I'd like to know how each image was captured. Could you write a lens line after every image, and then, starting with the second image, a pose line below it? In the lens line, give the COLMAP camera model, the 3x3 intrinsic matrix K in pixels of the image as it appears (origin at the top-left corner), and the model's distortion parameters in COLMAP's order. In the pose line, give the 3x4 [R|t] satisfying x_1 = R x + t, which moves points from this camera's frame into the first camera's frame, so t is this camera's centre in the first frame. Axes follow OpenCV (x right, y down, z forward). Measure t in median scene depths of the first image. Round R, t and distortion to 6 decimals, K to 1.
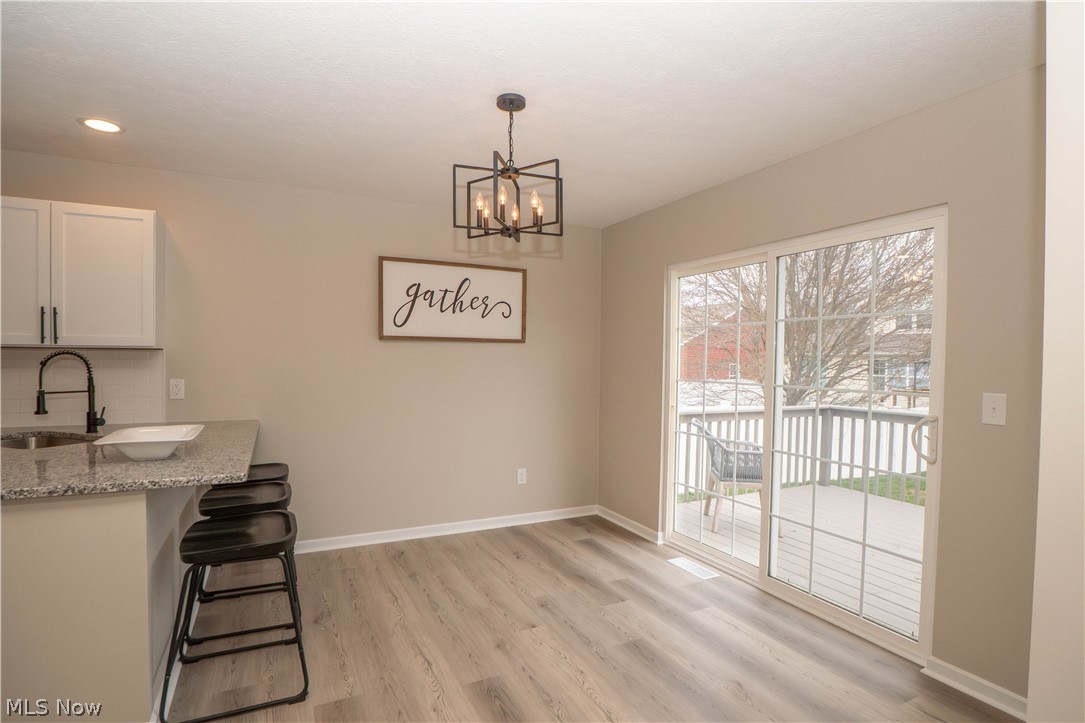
lens RADIAL K [[531.6, 0, 543.9], [0, 531.6, 370.3], [0, 0, 1]] dist [-0.045051, 0.006706]
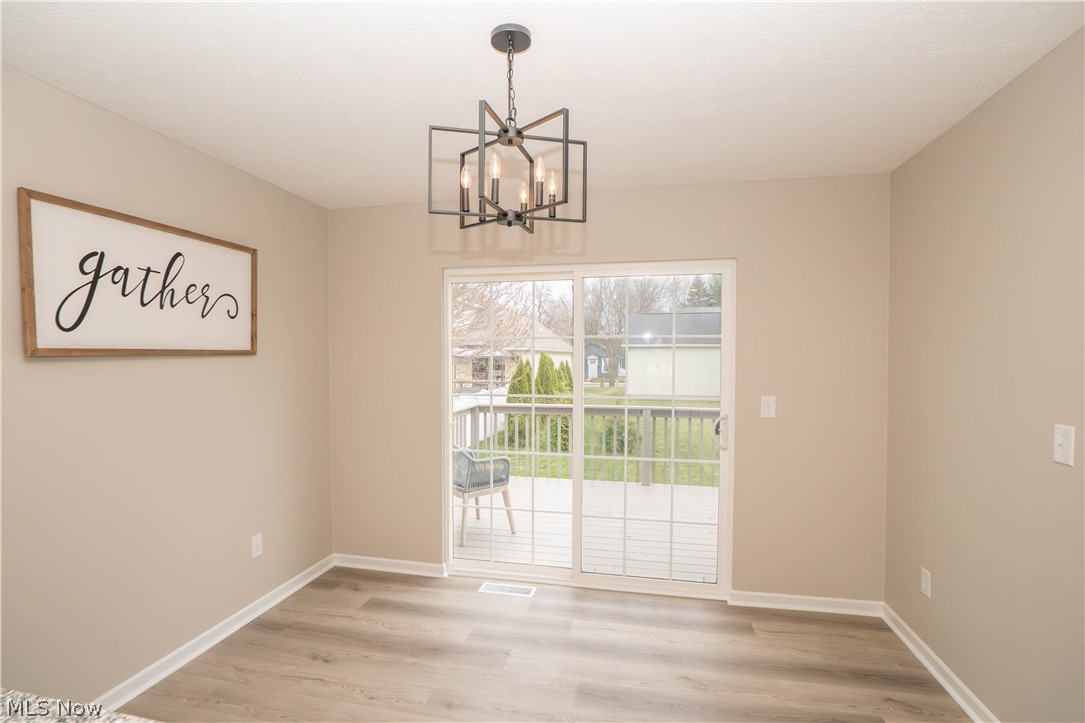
lens RADIAL K [[520.1, 0, 527.6], [0, 520.1, 366.8], [0, 0, 1]] dist [-0.044057, 0.000036]
pose [[0.632369, -0.029916, 0.774089, -0.598324], [0.023960, 0.999531, 0.019056, -0.072423], [-0.774297, 0.006497, 0.632789, 0.534704]]
